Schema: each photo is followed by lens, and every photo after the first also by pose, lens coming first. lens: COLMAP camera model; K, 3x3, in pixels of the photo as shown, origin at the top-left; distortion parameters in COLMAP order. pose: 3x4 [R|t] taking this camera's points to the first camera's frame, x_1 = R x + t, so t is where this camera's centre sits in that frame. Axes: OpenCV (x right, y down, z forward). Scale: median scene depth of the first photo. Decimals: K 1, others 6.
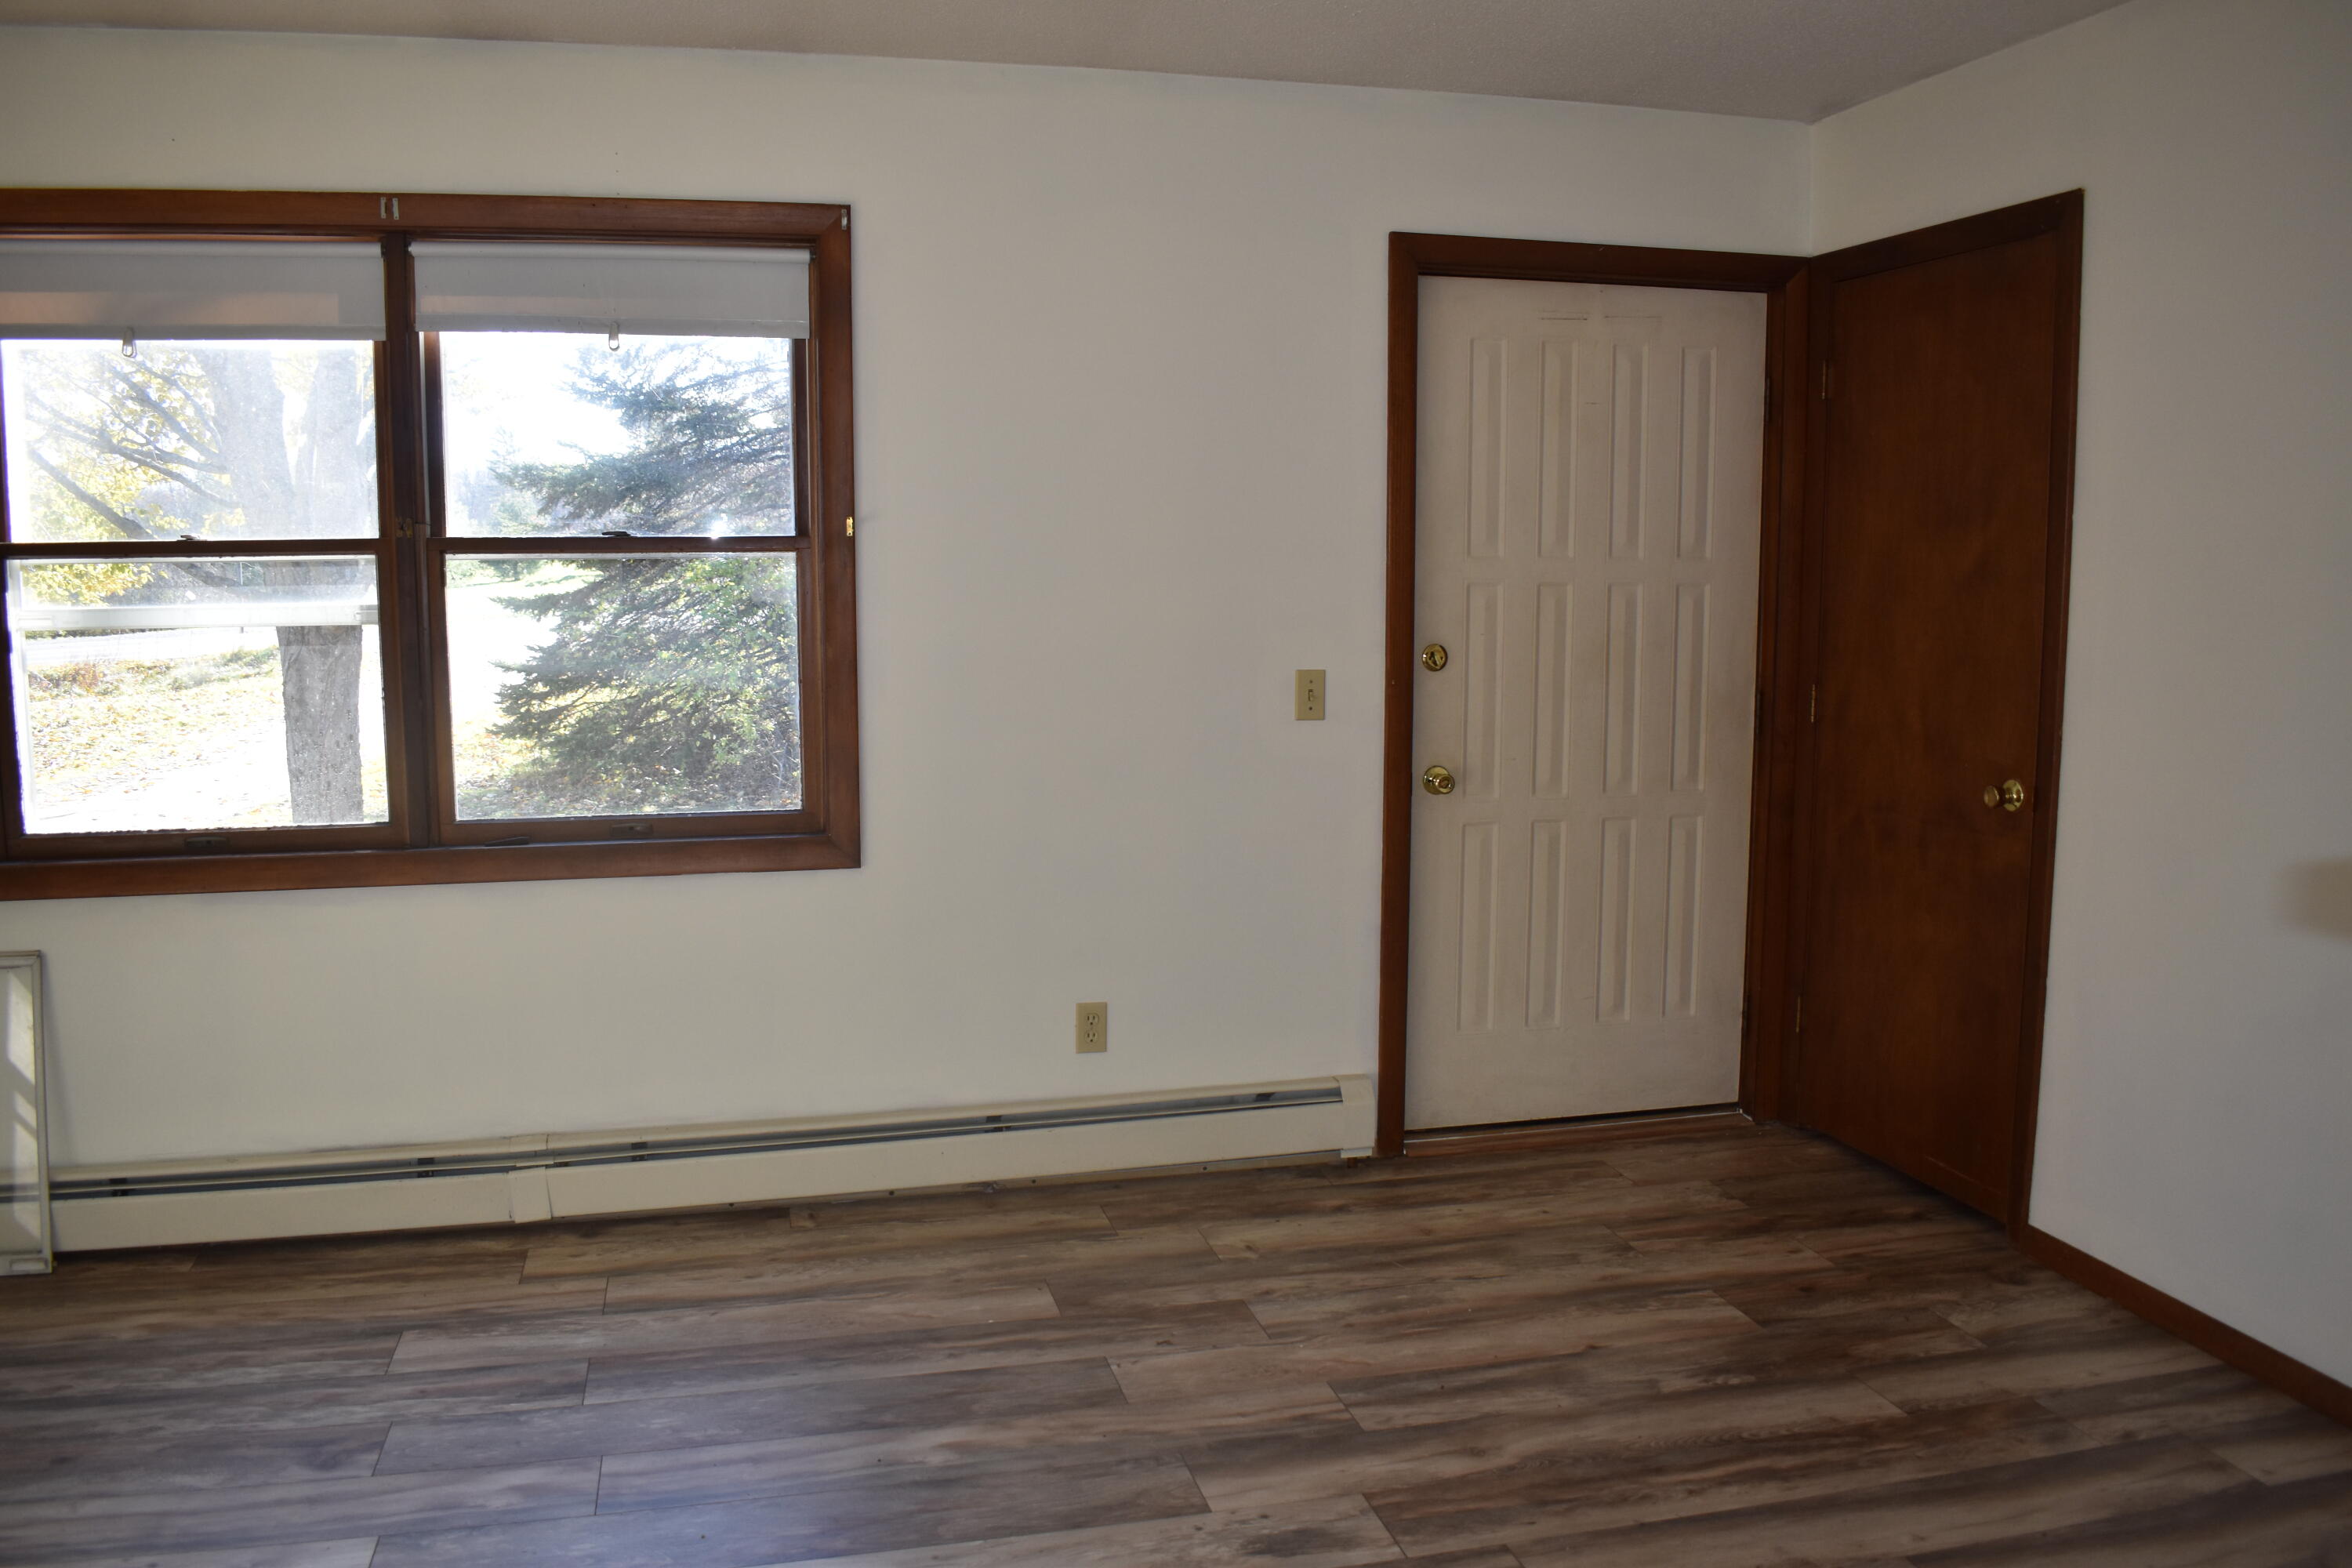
lens RADIAL K [[1809.7, 0, 1175.5], [0, 1809.7, 782.7], [0, 0, 1]] dist [-0.083613, 0.010017]
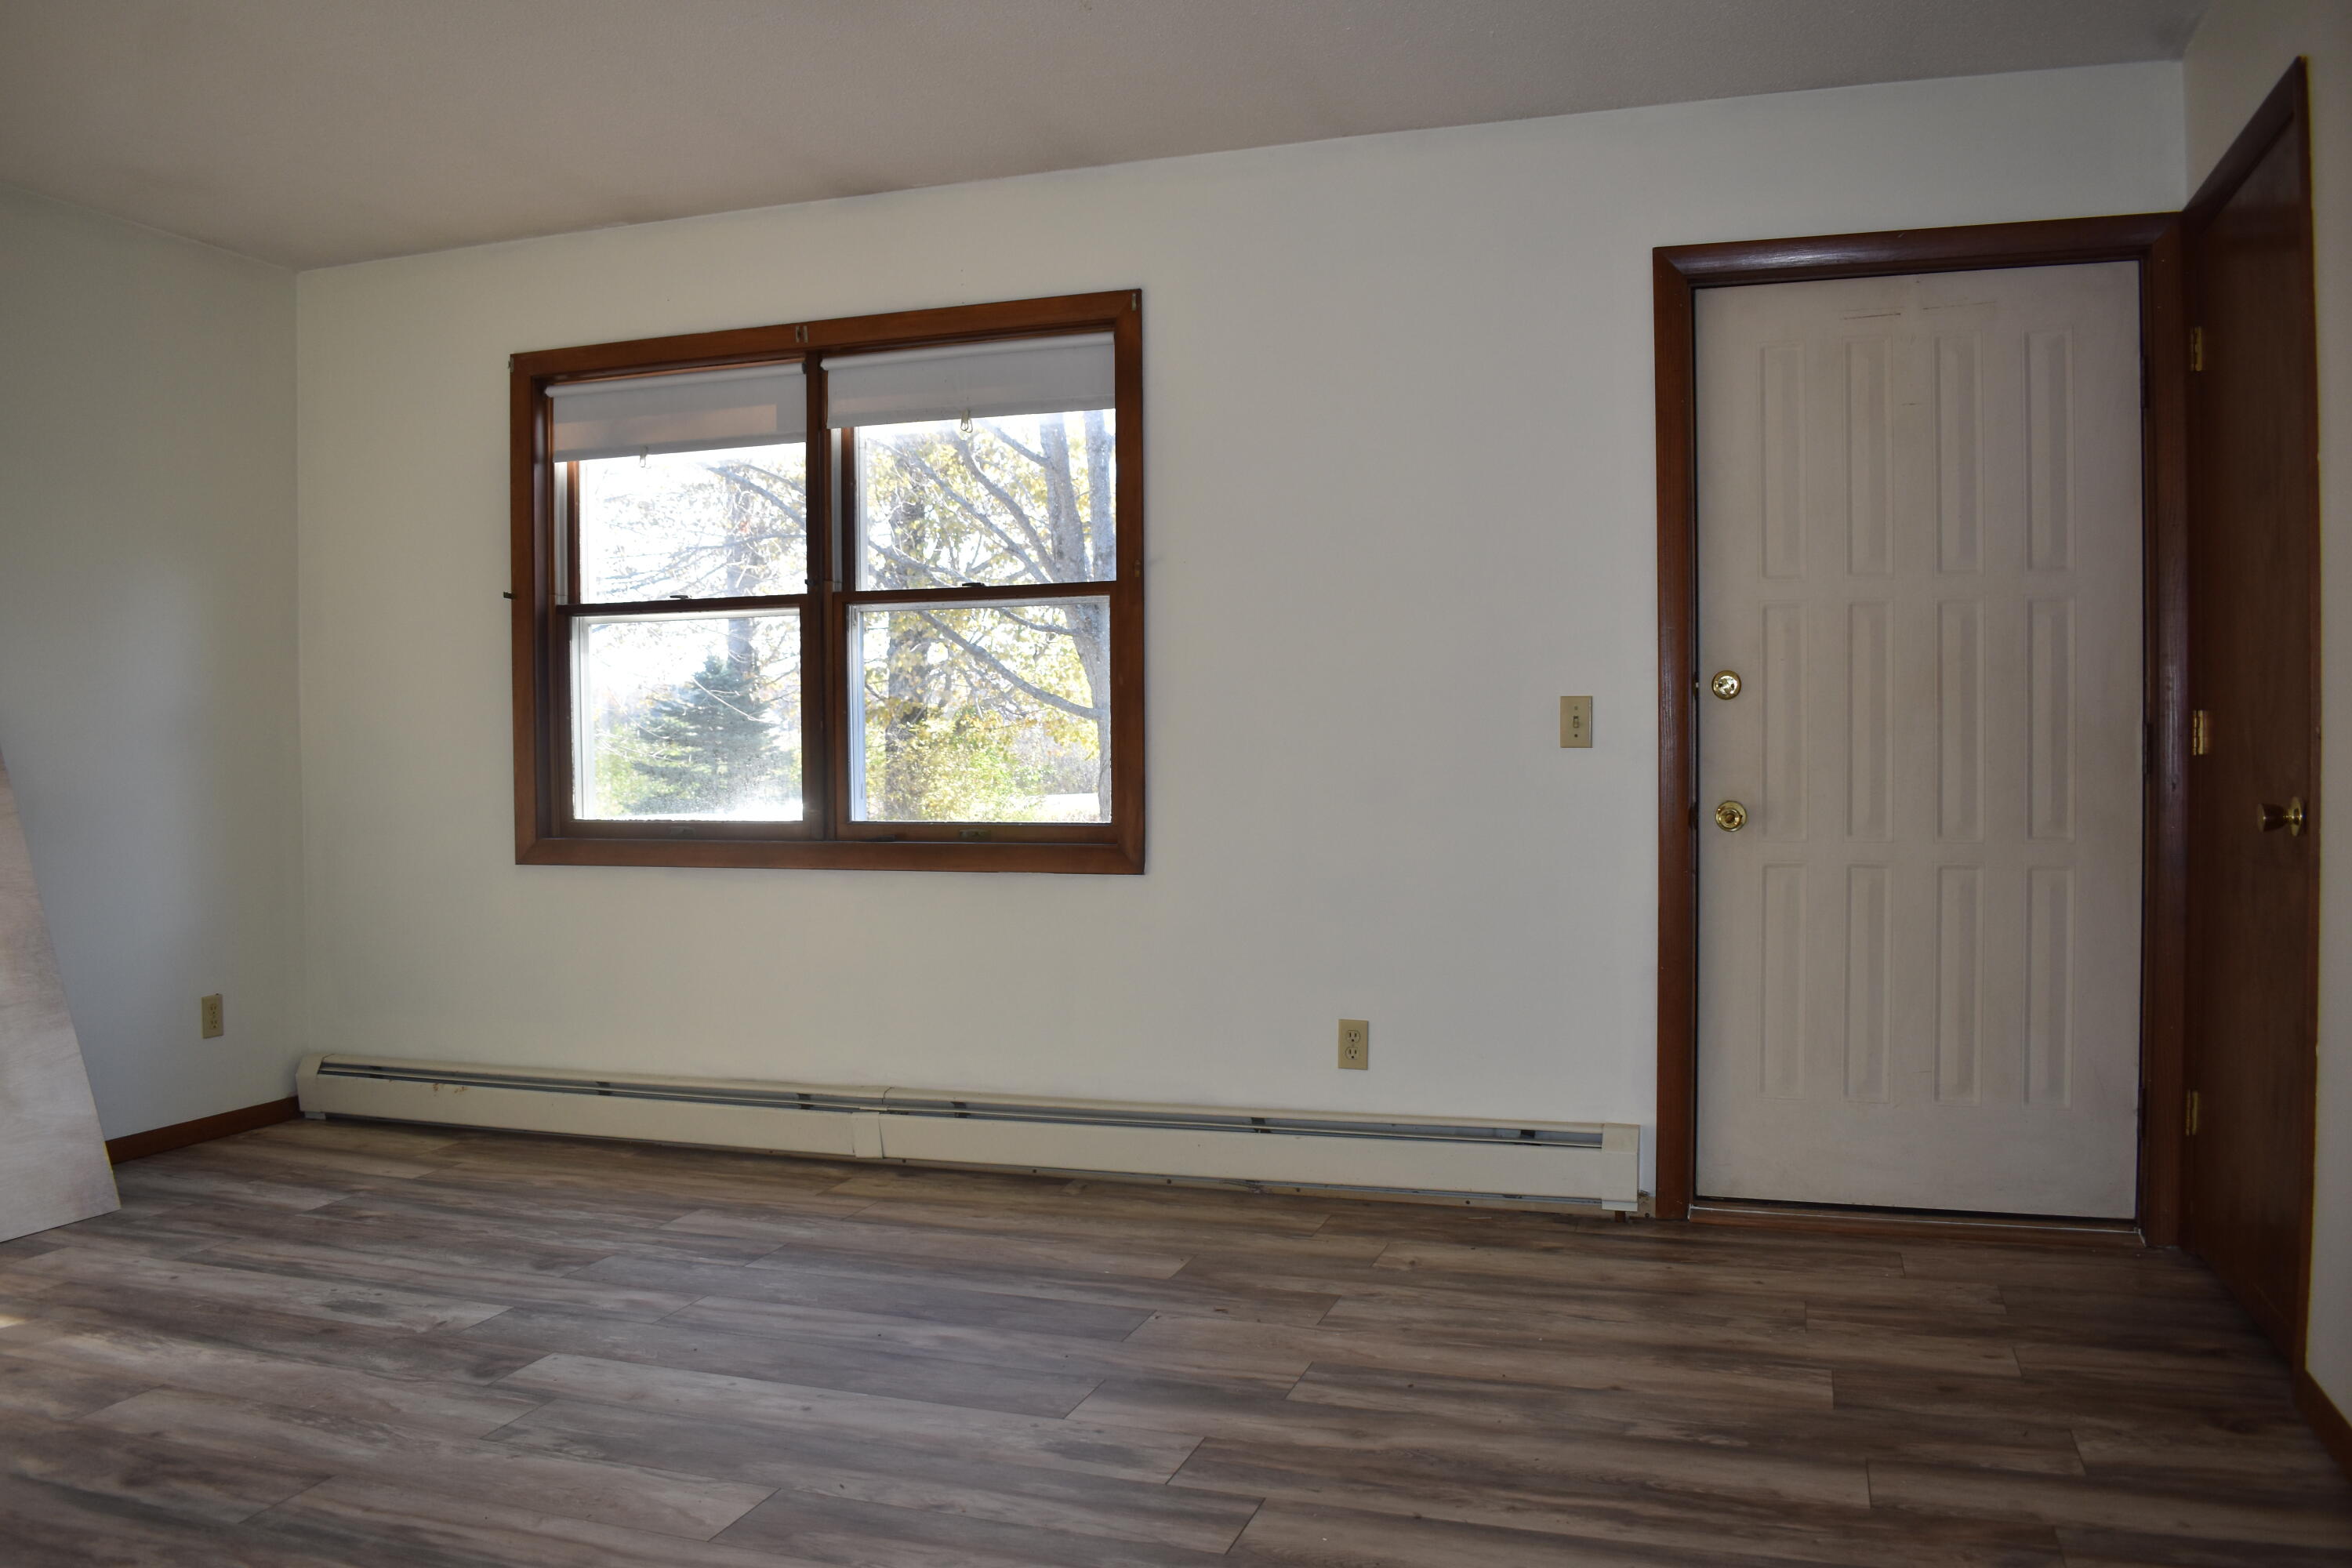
lens RADIAL K [[1809.7, 0, 1173.6], [0, 1809.7, 779.8], [0, 0, 1]] dist [-0.083613, 0.010017]
pose [[0.847201, 0.006537, -0.531232, 0.451074], [-0.055469, 0.995548, -0.076211, 0.076217], [0.528368, 0.094033, 0.843792, 0.071500]]
